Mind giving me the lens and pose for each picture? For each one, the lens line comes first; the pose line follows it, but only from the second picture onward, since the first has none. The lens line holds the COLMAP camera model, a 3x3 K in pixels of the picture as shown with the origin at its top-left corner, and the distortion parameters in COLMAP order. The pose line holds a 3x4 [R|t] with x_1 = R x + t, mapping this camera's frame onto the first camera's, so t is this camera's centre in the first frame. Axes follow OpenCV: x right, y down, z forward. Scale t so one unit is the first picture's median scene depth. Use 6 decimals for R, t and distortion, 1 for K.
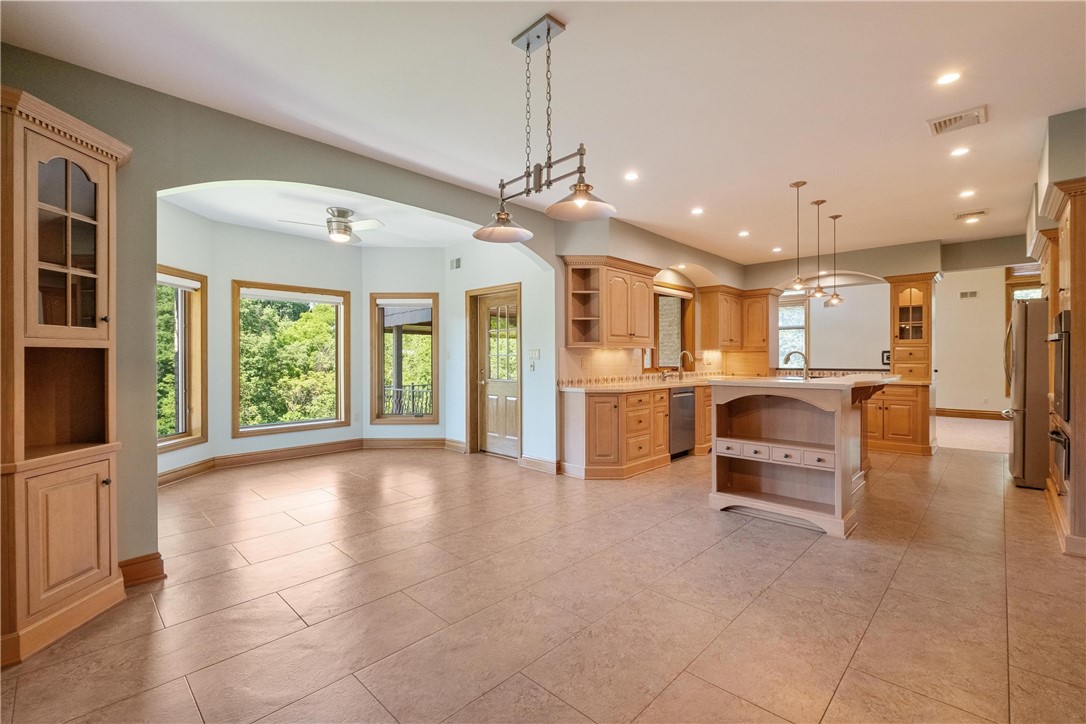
lens RADIAL K [[471.8, 0, 542.7], [0, 471.8, 357.5], [0, 0, 1]] dist [-0.000686, -0.000427]
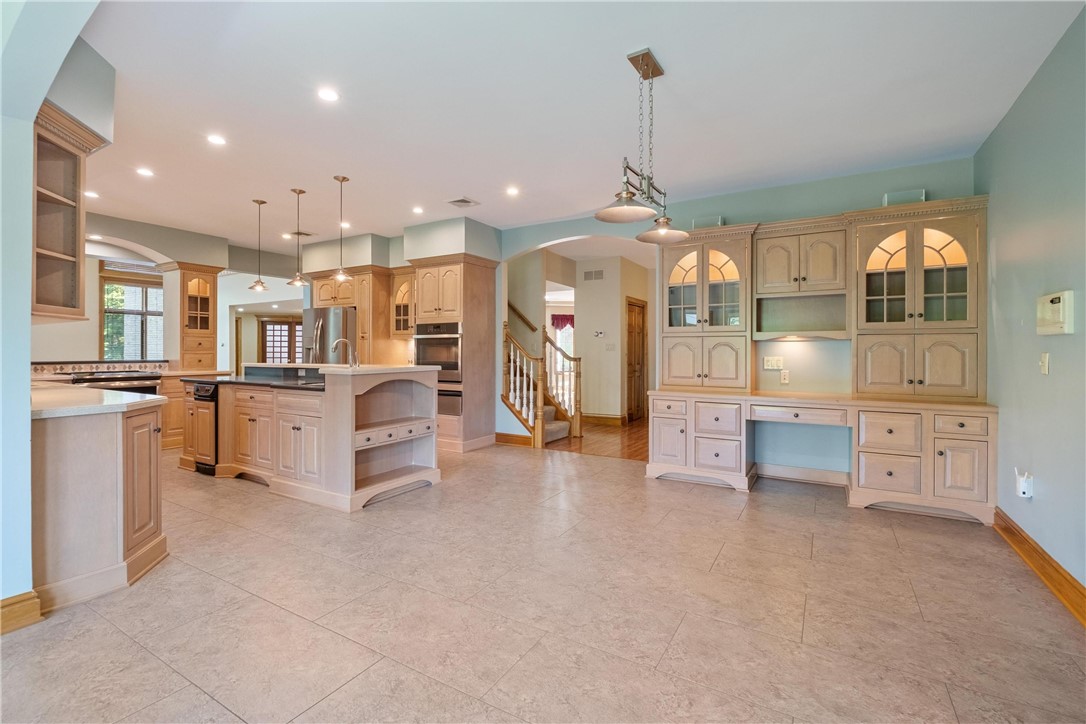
lens RADIAL K [[479.5, 0, 543.6], [0, 479.5, 350.7], [0, 0, 1]] dist [-0.003063, -0.000475]
pose [[-0.232832, 0.003385, 0.972511, -0.467213], [-0.001819, 0.999991, -0.003916, 0.011282], [-0.972515, -0.002681, -0.232824, 0.648564]]
